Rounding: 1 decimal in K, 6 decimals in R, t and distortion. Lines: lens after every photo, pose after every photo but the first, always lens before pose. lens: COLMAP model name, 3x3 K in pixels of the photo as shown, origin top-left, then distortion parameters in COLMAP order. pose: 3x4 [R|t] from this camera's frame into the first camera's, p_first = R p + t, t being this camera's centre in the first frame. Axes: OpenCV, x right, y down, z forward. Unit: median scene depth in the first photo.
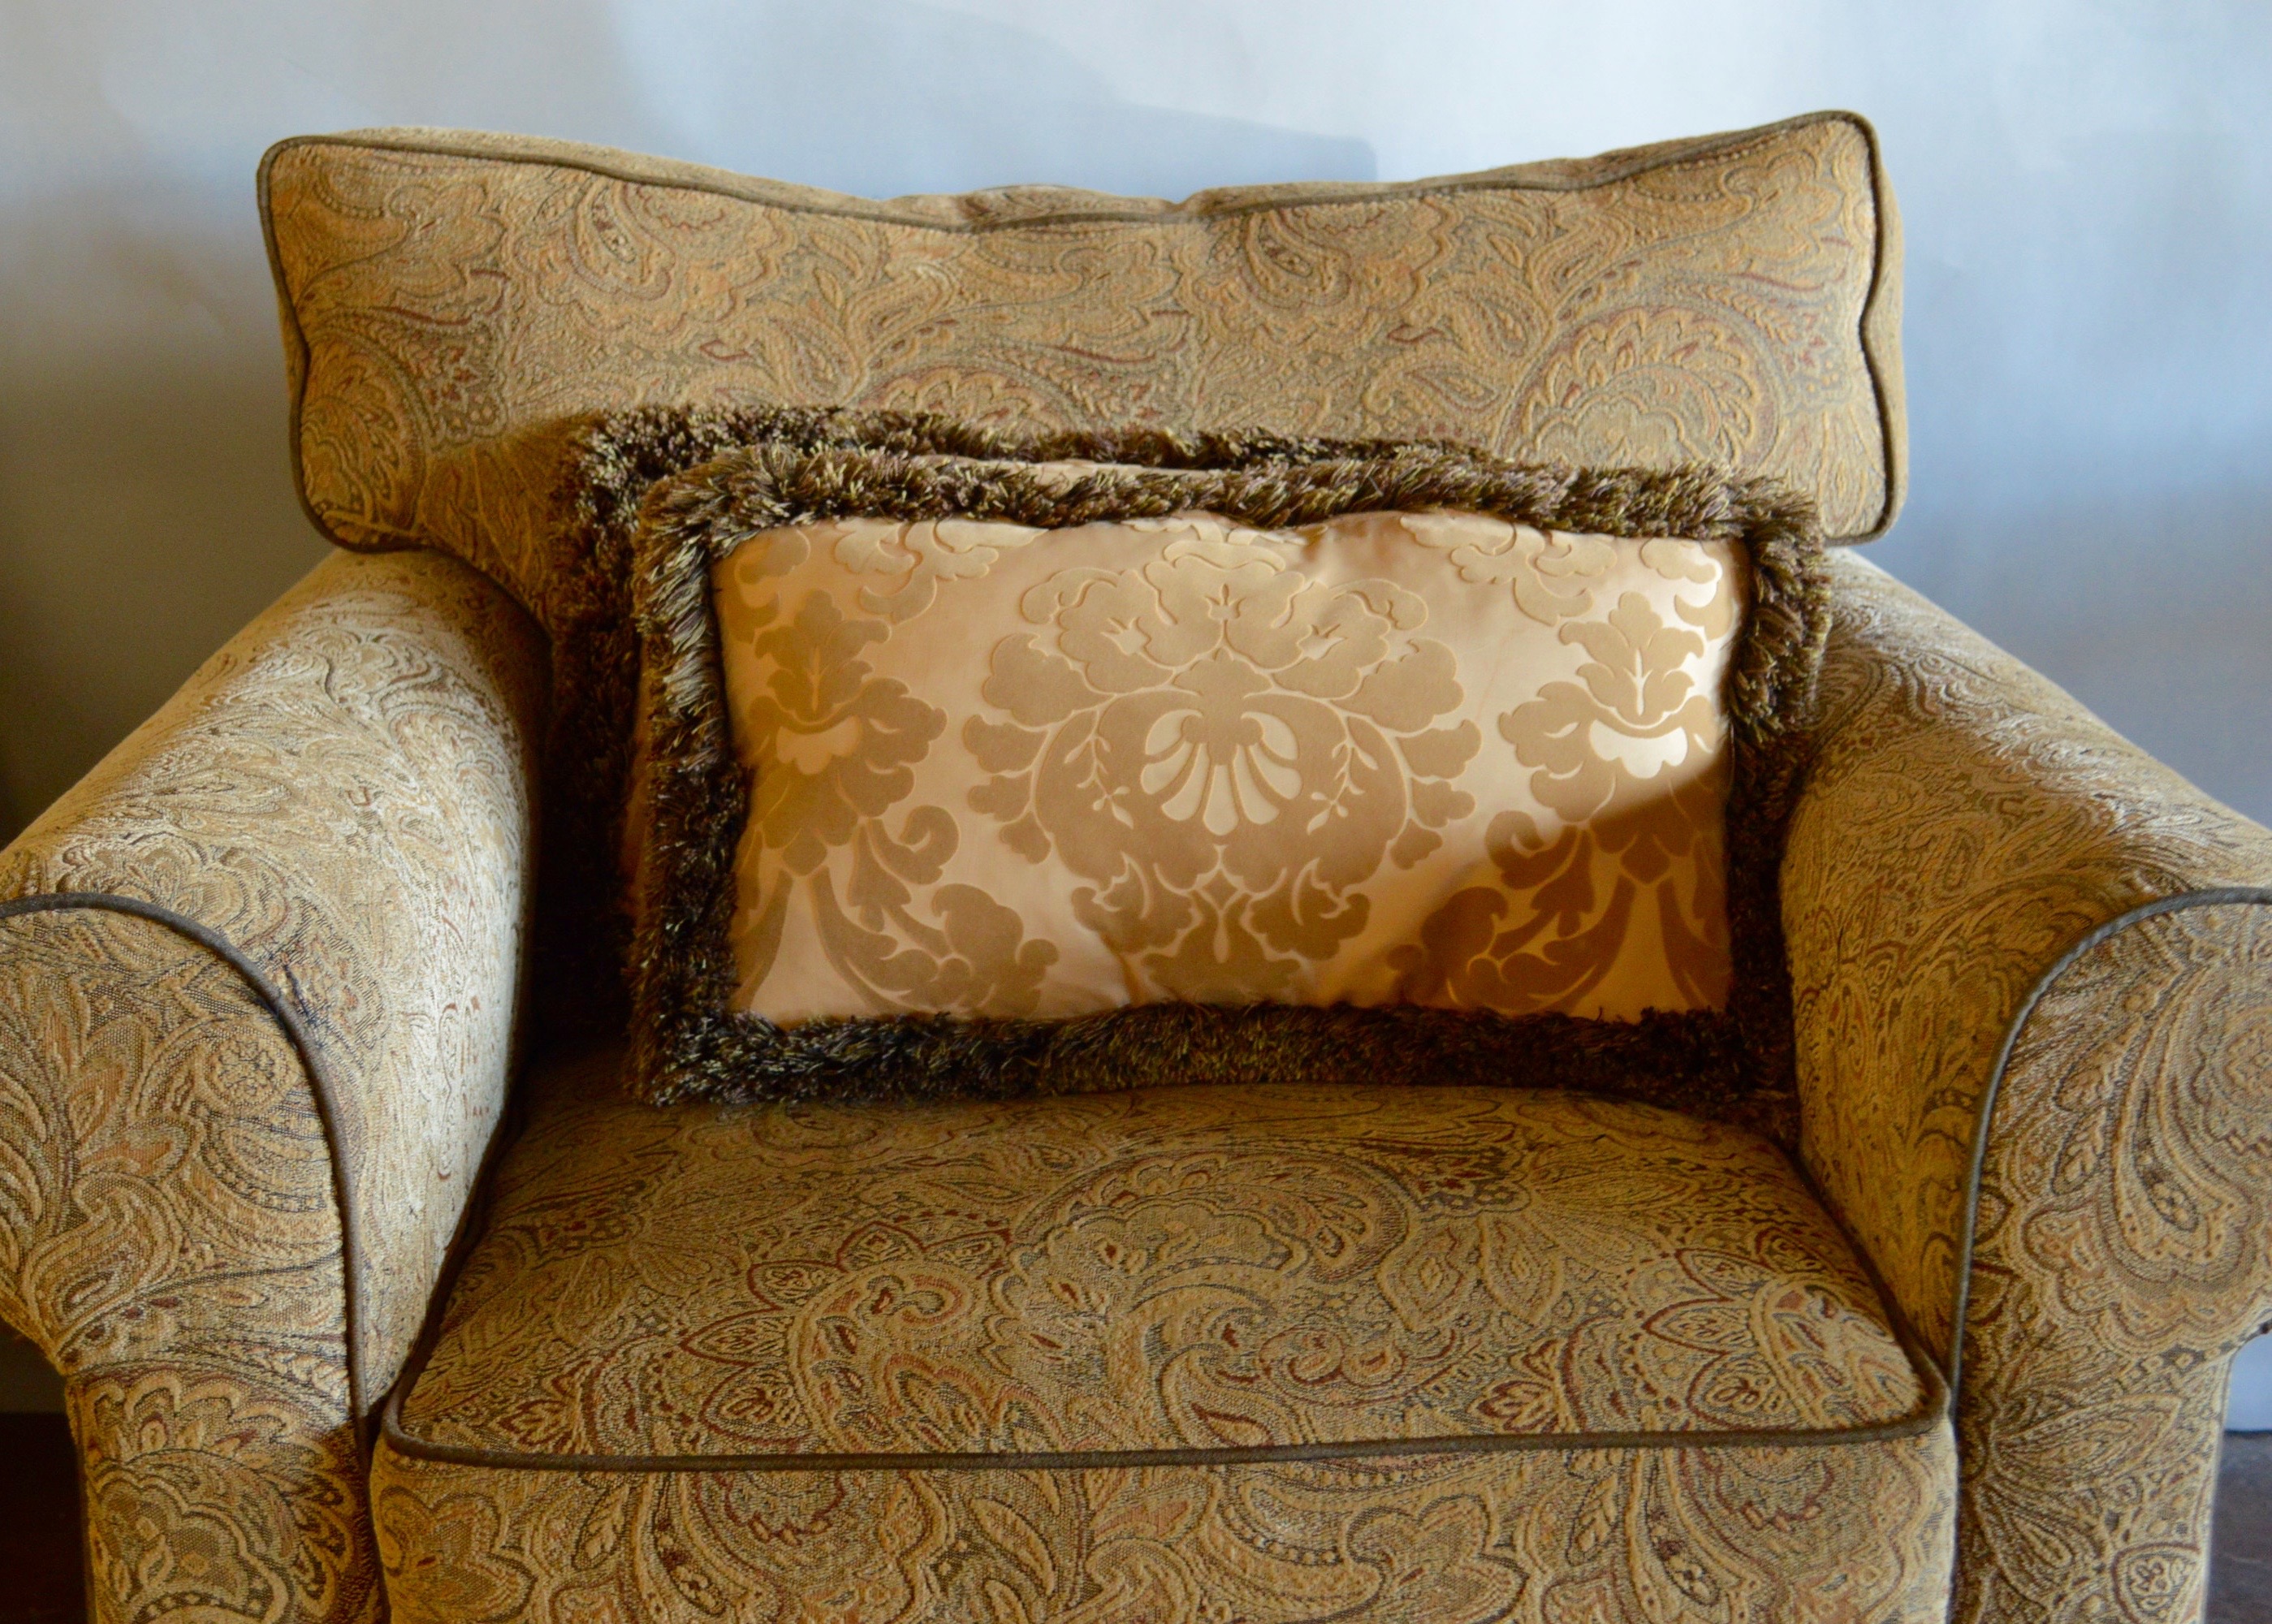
lens RADIAL K [[3104.5, 0, 1040.9], [0, 3104.5, 792.3], [0, 0, 1]] dist [-0.038431, 0.000000]
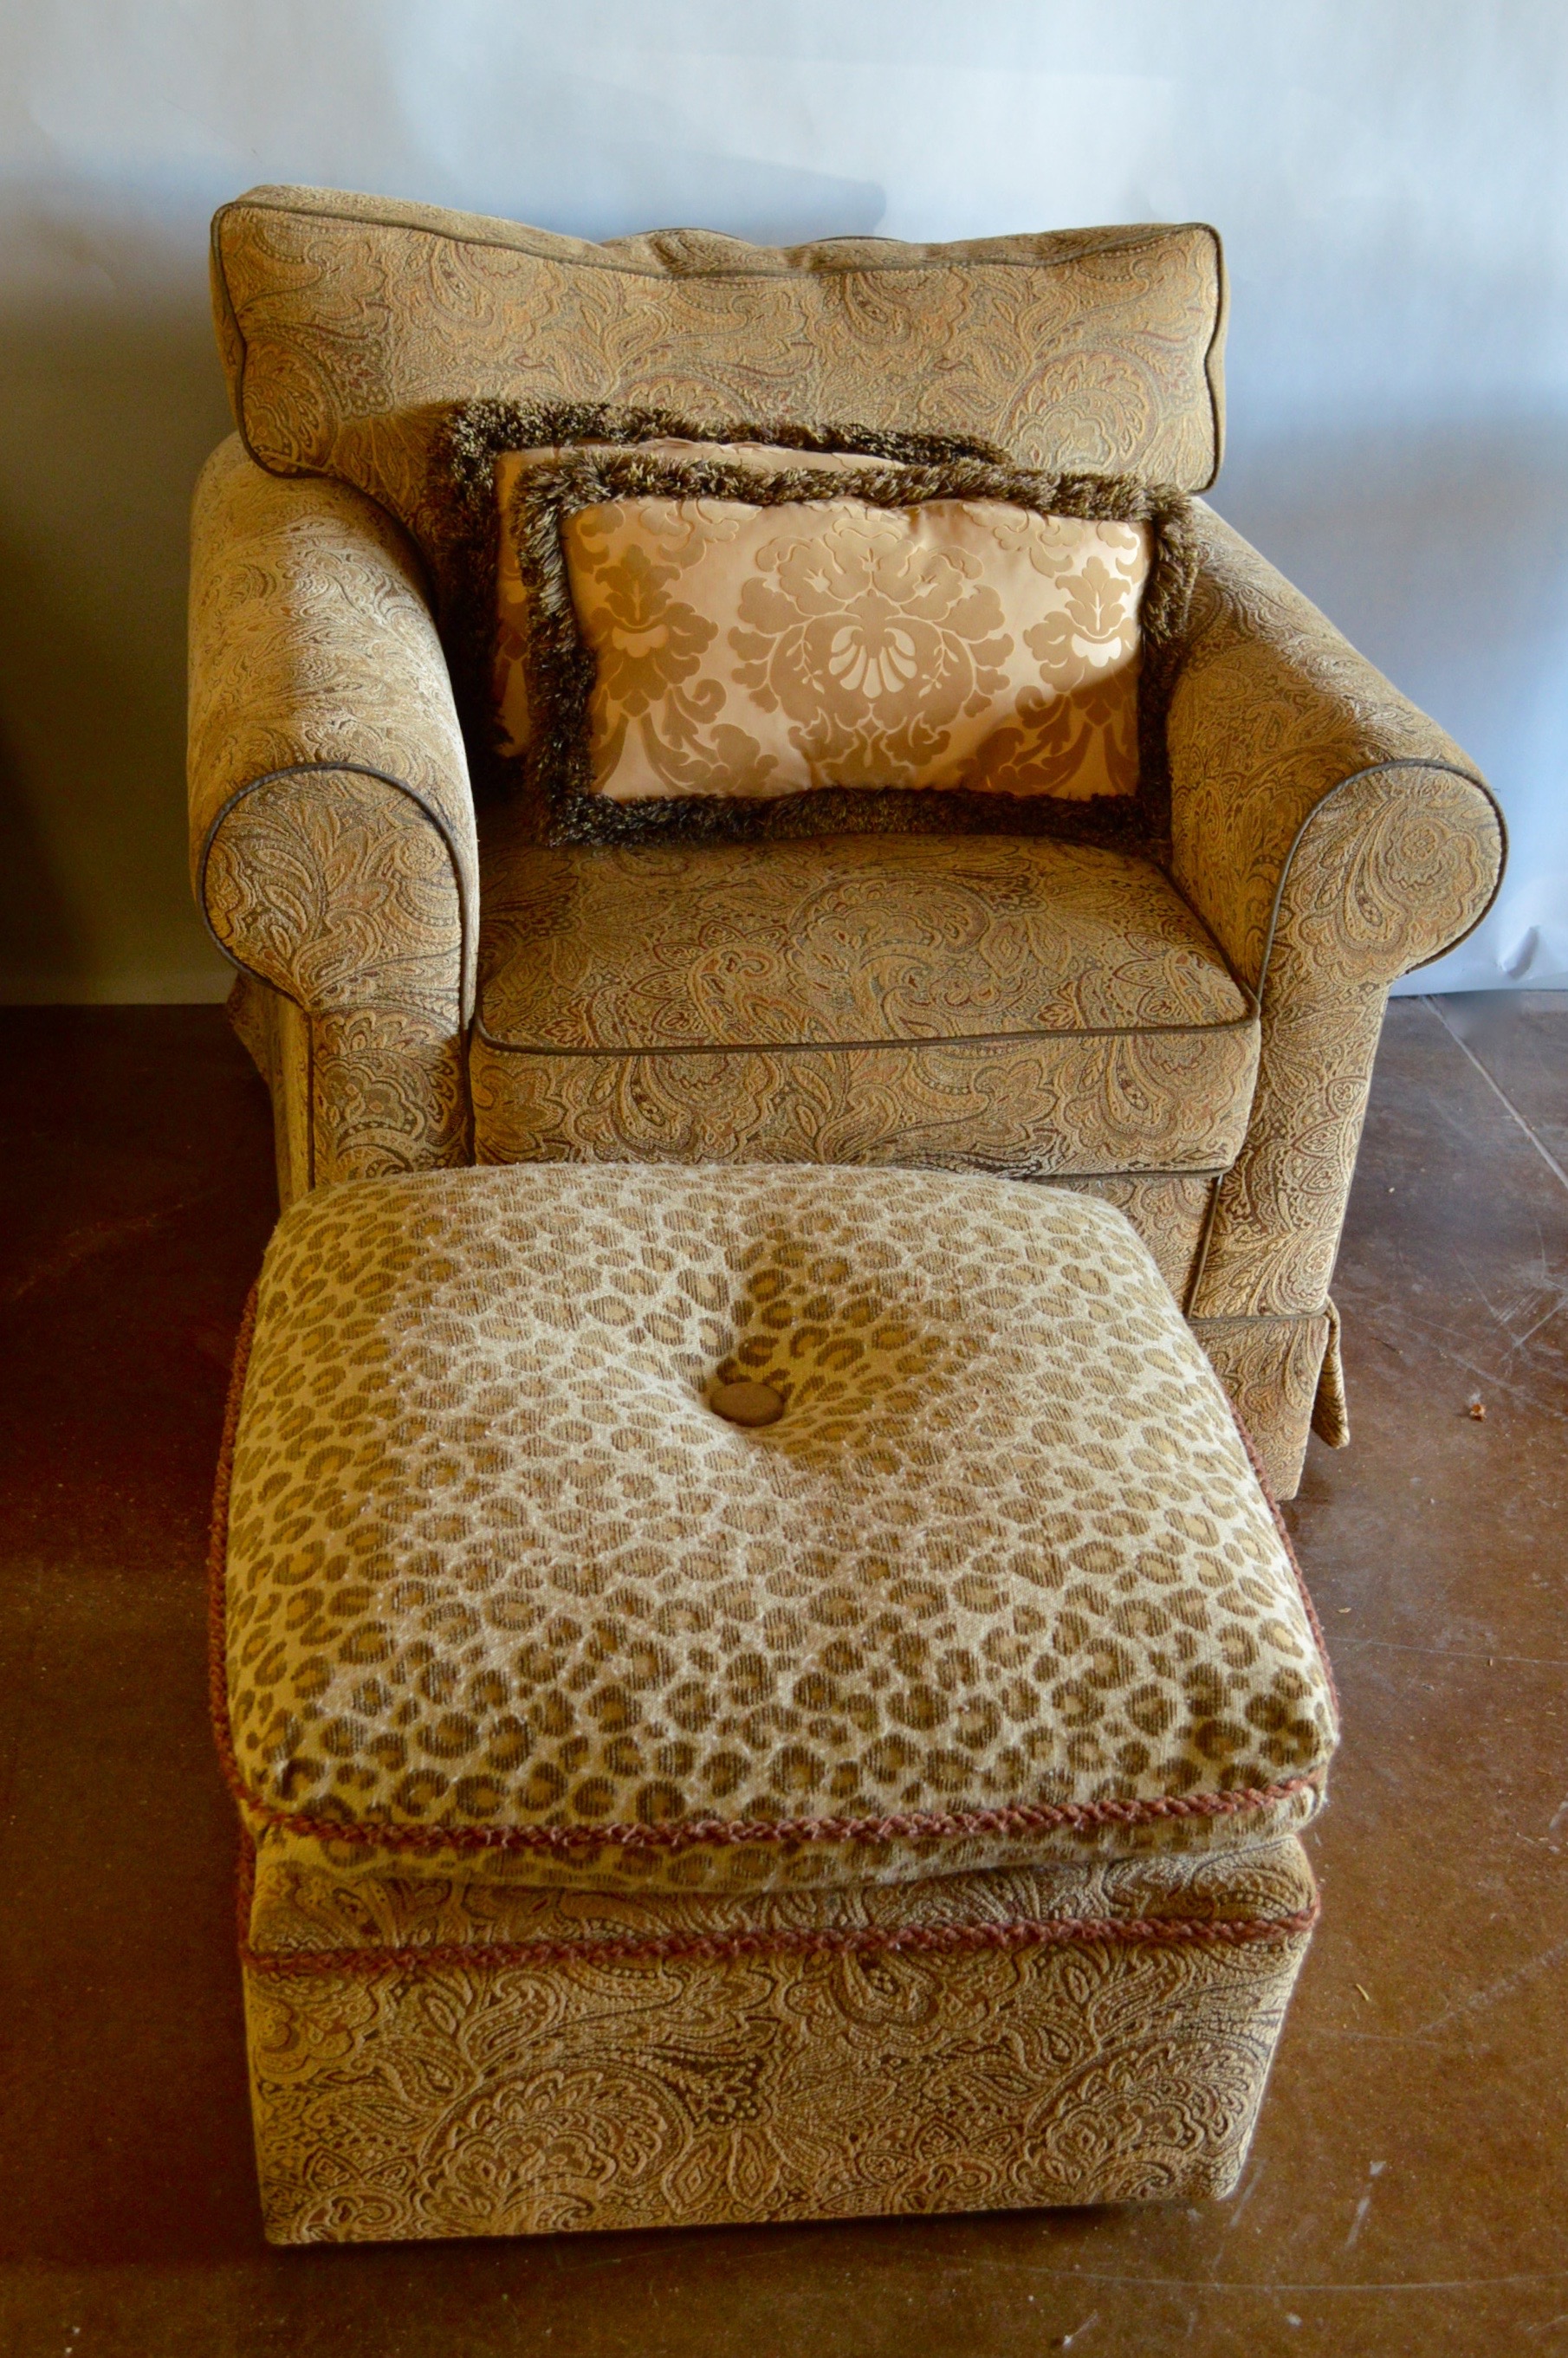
lens RADIAL K [[2701.5, 0, 791.2], [0, 2701.5, 1173.5], [0, 0, 1]] dist [-0.061832, 0.000000]
pose [[0.982665, -0.026484, 0.183489, -0.312716], [-0.025993, 0.960284, 0.277810, -0.171127], [-0.183559, -0.277764, 0.942949, -0.598096]]
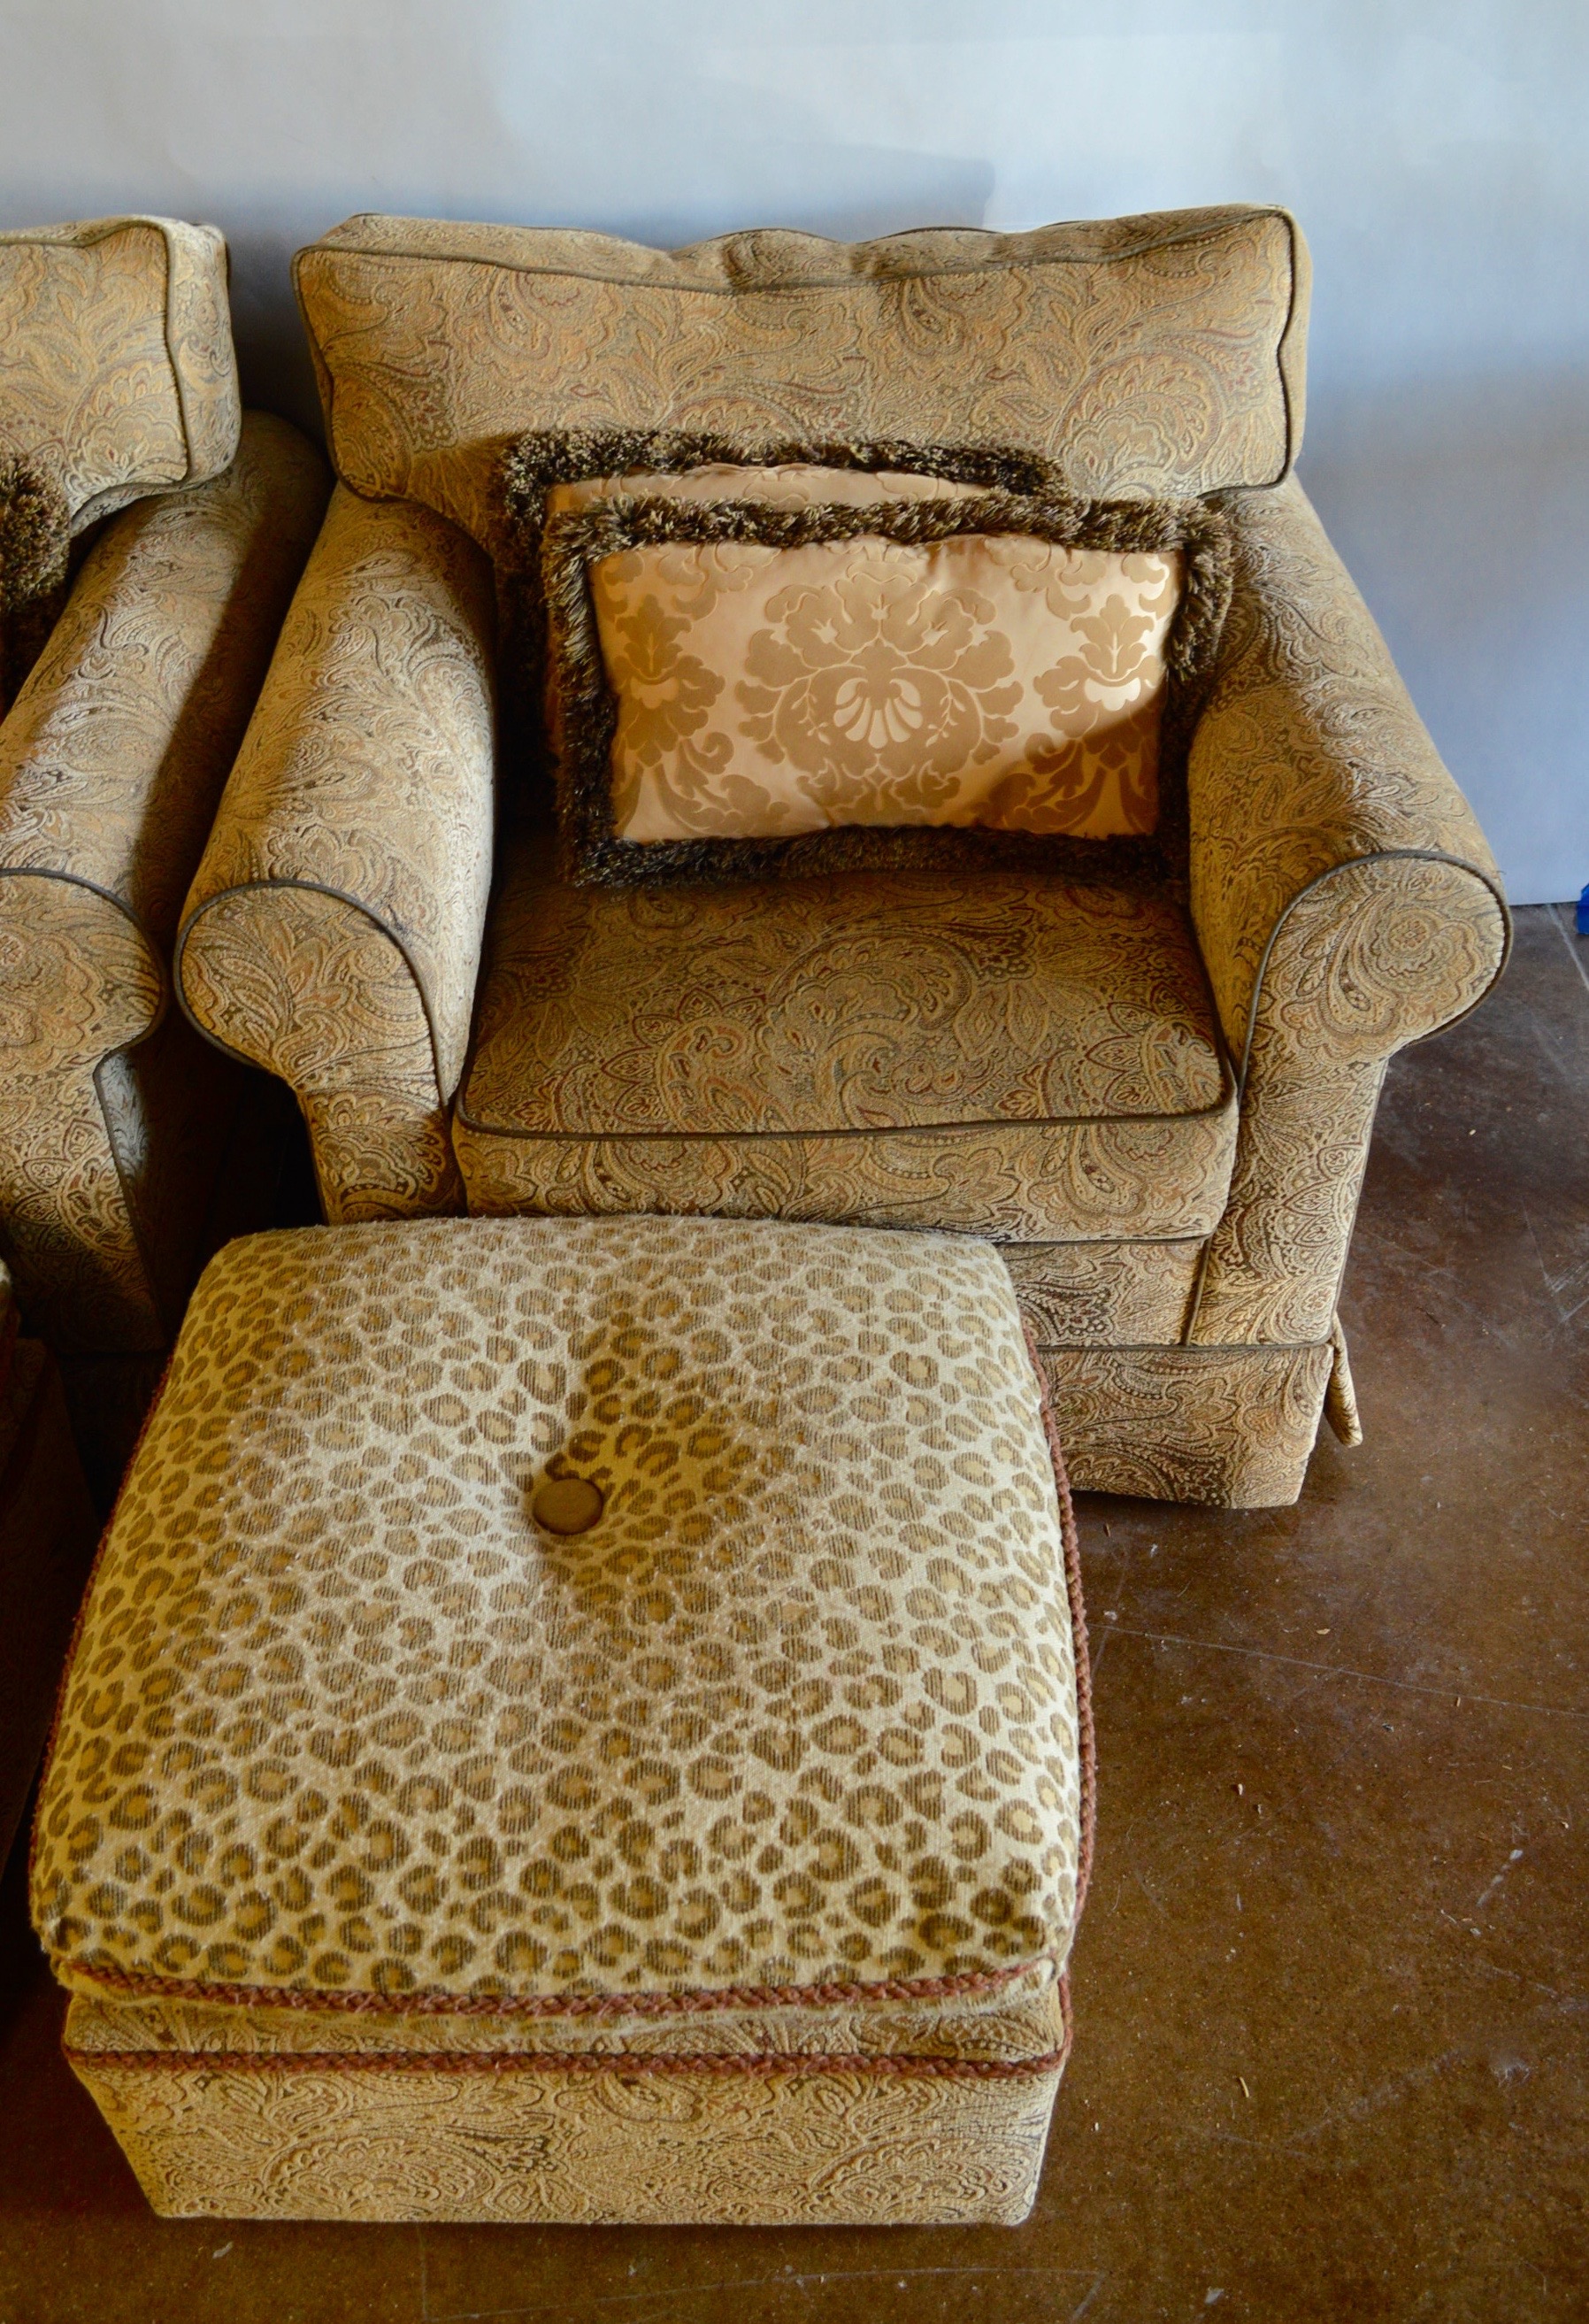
lens RADIAL K [[2116.4, 0, 755.3], [0, 2116.4, 1095.5], [0, 0, 1]] dist [-0.079984, 0.000000]
pose [[0.999547, -0.013753, -0.026764, 0.018093], [0.023689, 0.908115, 0.418051, -0.354675], [0.018556, -0.418496, 0.908029, -0.229117]]
